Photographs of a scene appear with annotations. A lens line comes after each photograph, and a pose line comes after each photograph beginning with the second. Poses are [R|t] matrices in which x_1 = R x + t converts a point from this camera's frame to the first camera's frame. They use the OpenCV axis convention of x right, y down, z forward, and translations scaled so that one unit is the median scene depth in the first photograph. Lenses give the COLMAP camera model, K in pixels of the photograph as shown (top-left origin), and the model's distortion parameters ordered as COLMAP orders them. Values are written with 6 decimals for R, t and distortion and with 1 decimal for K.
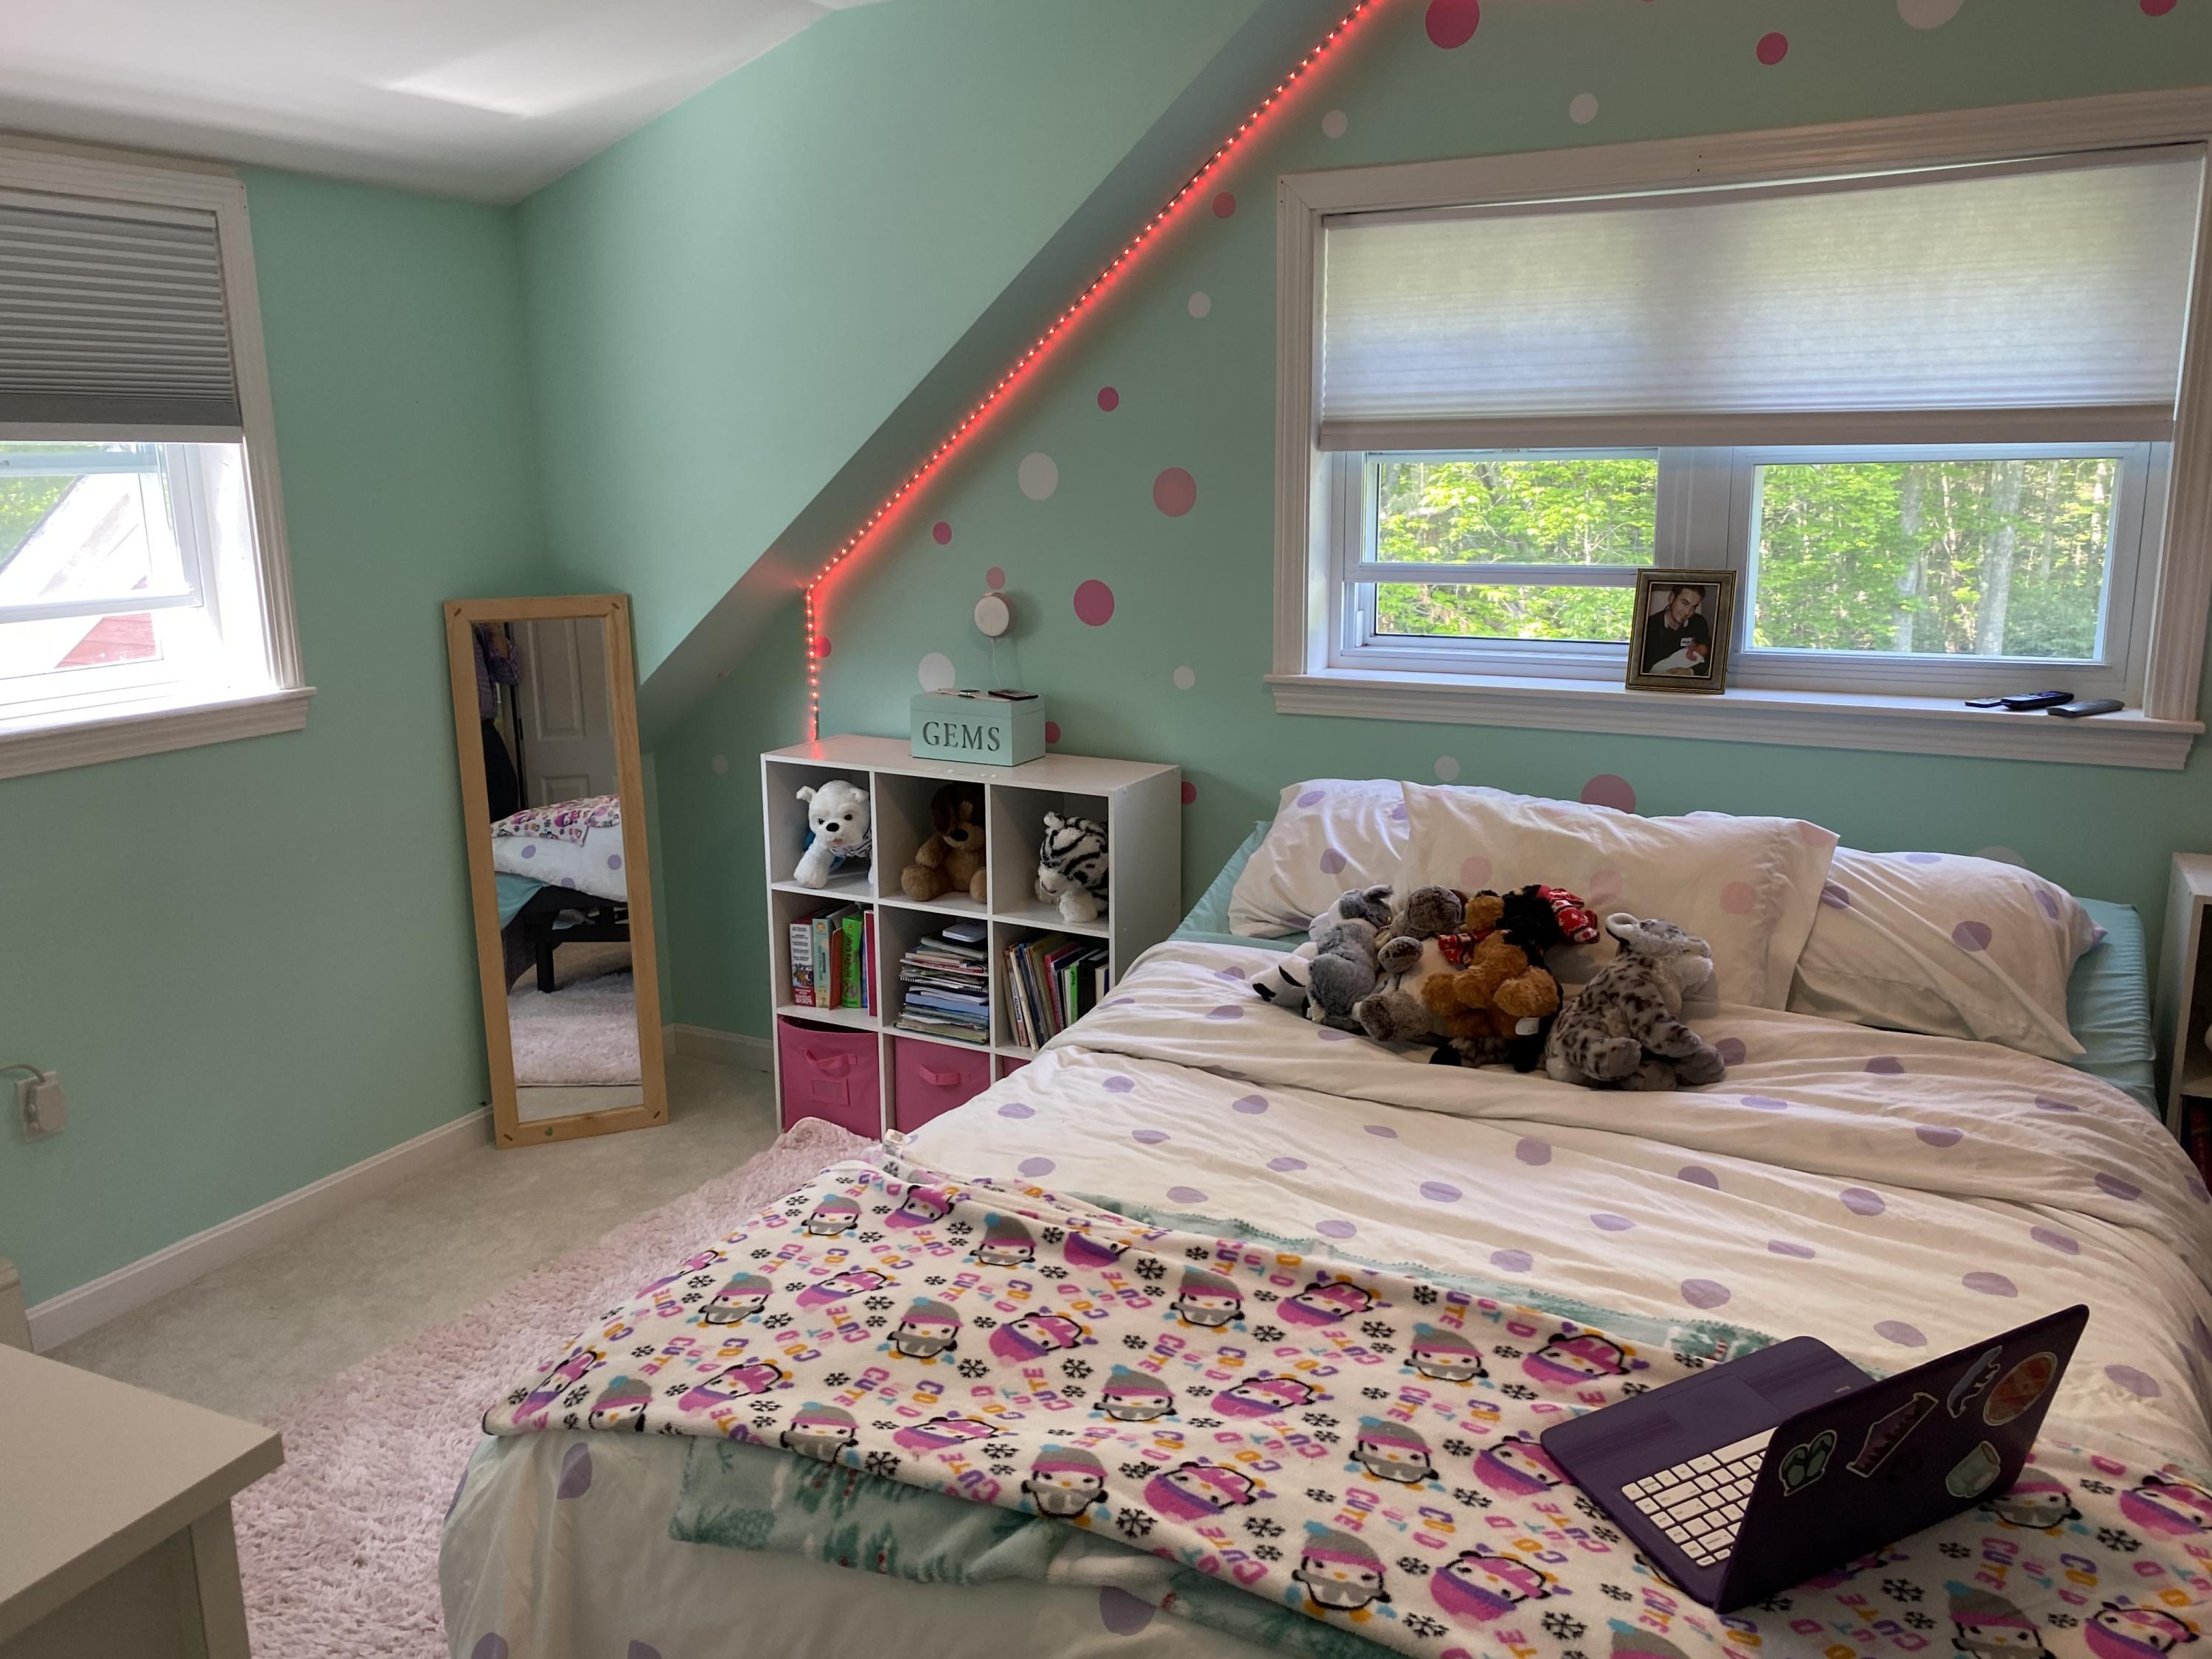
lens RADIAL K [[1796.1, 0, 1106.0], [0, 1796.1, 829.5], [0, 0, 1]] dist [0.072263, -0.122282]
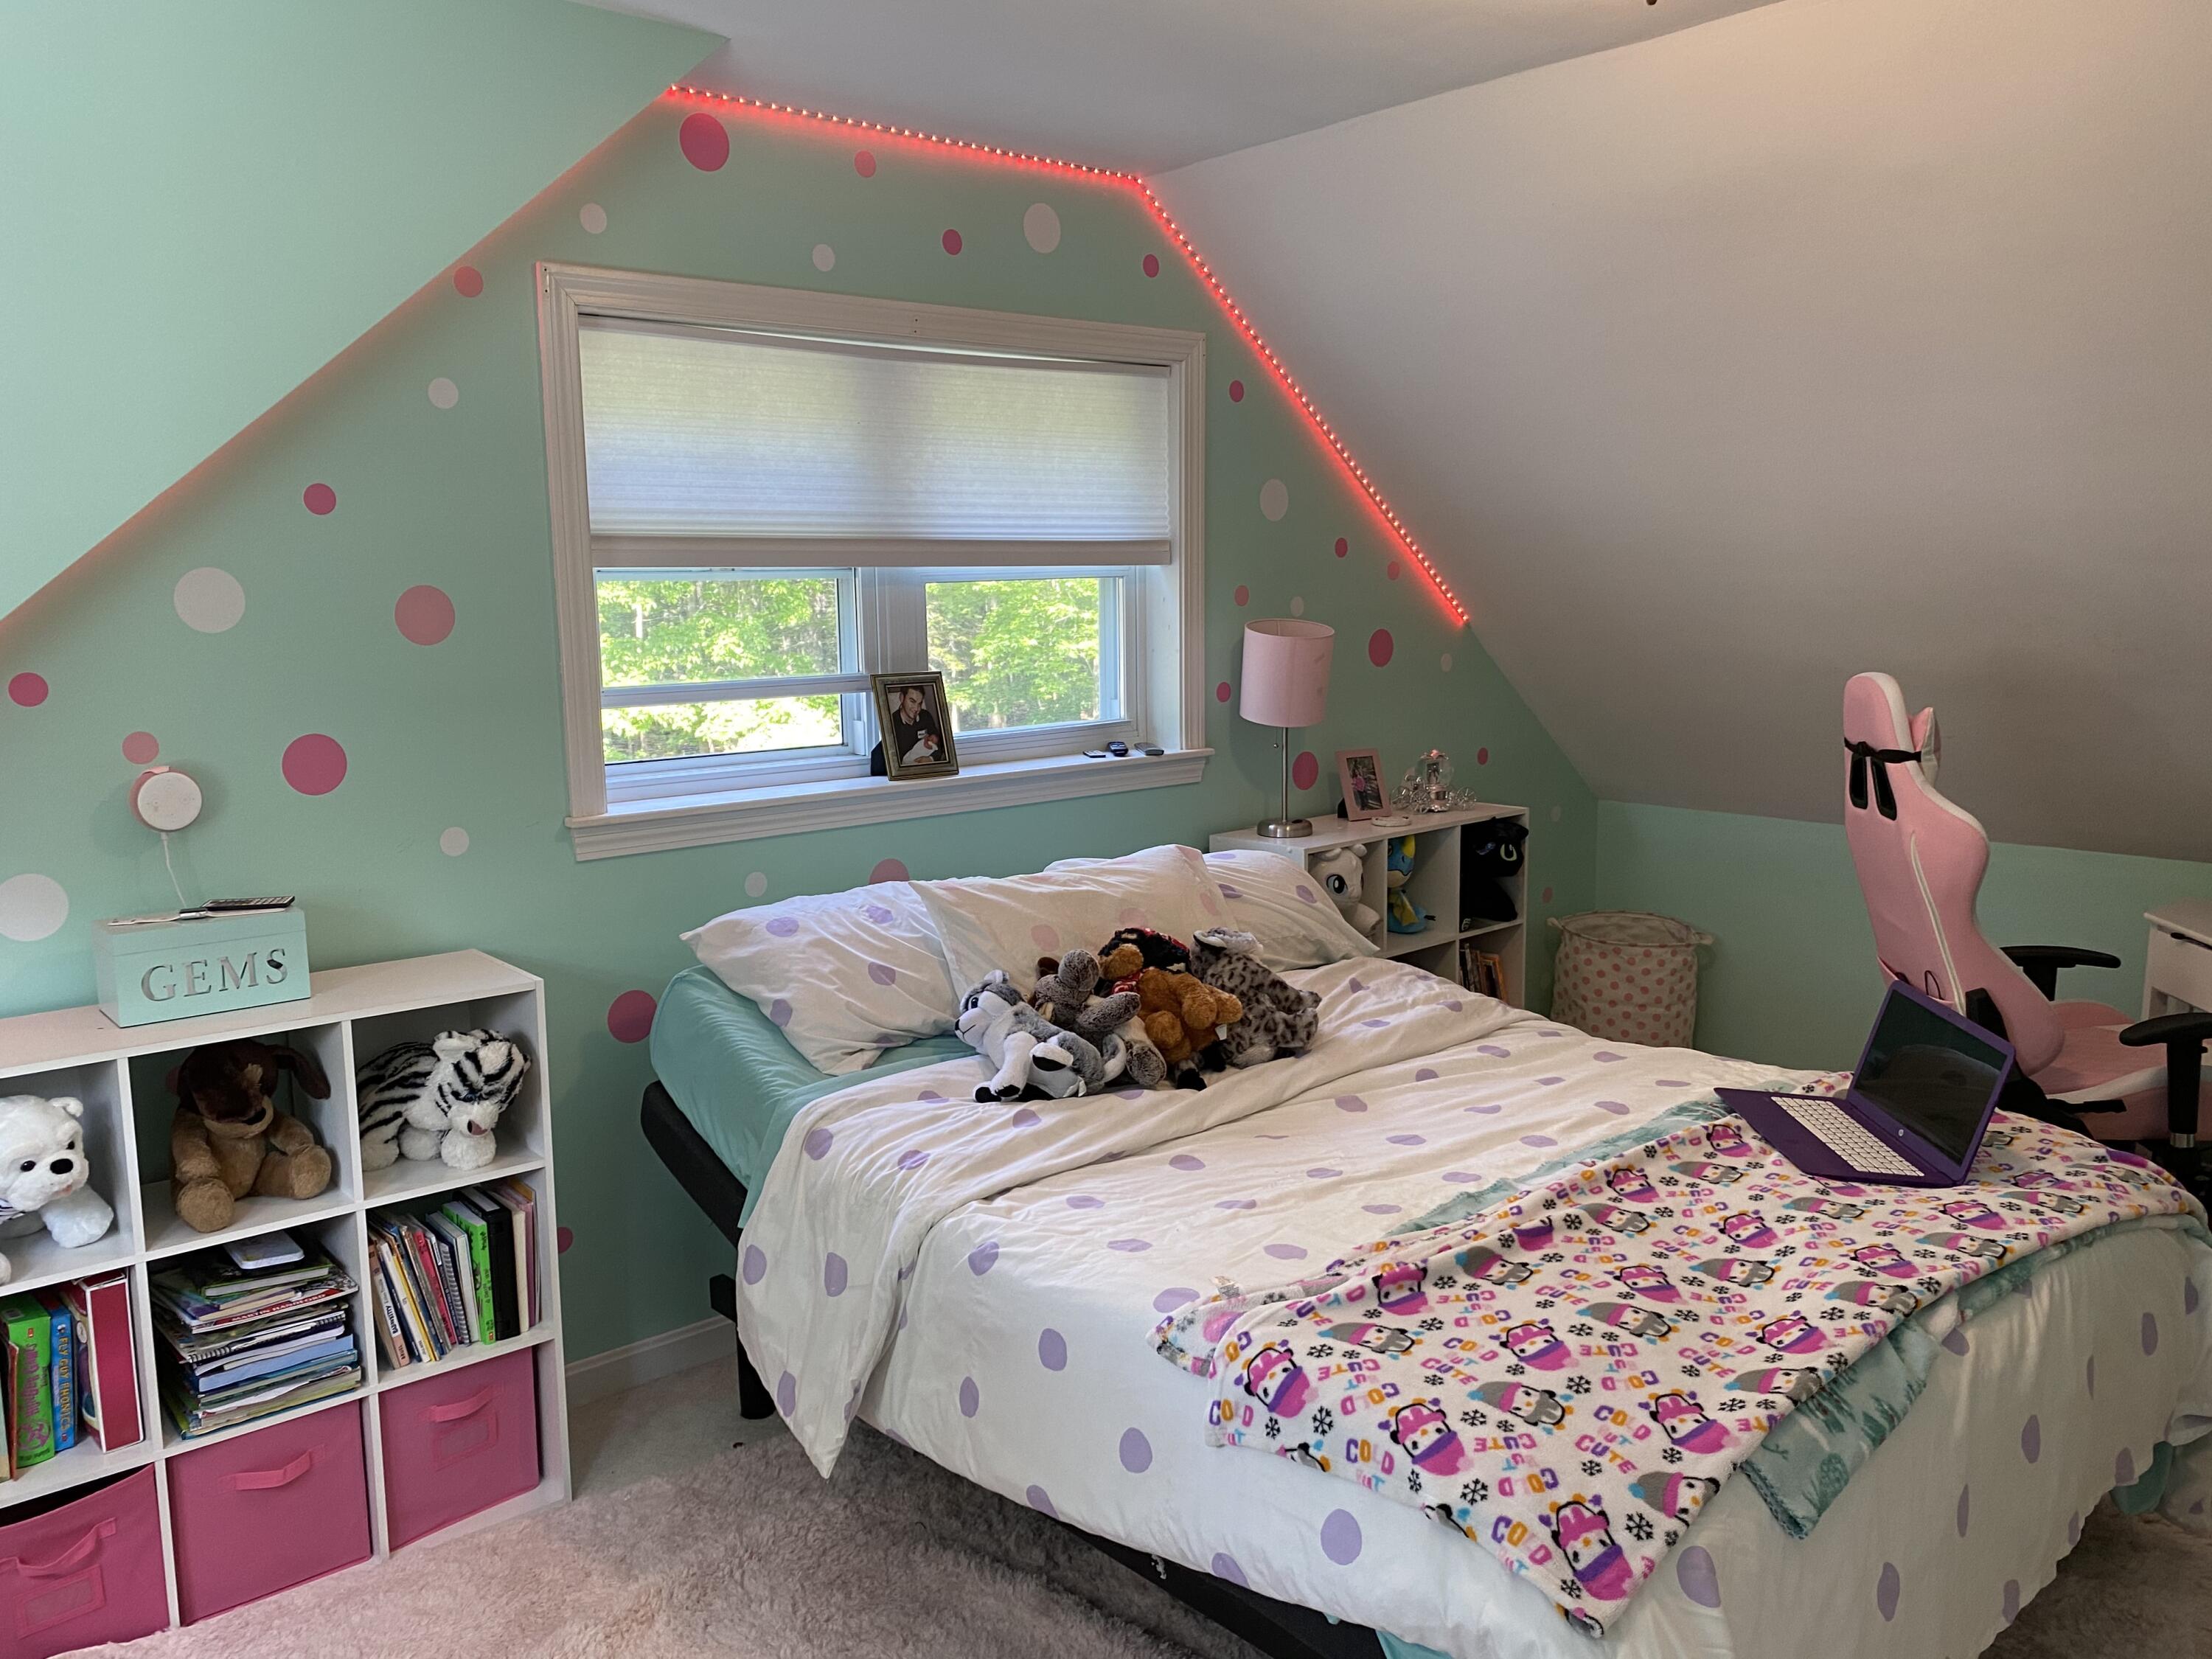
lens RADIAL K [[1796.1, 0, 1106.0], [0, 1796.1, 829.5], [0, 0, 1]] dist [0.072263, -0.122282]
pose [[0.298379, -0.130041, 0.945547, -0.848099], [0.204225, 0.976429, 0.069842, -0.115721], [-0.932342, 0.172265, 0.317903, 0.618358]]
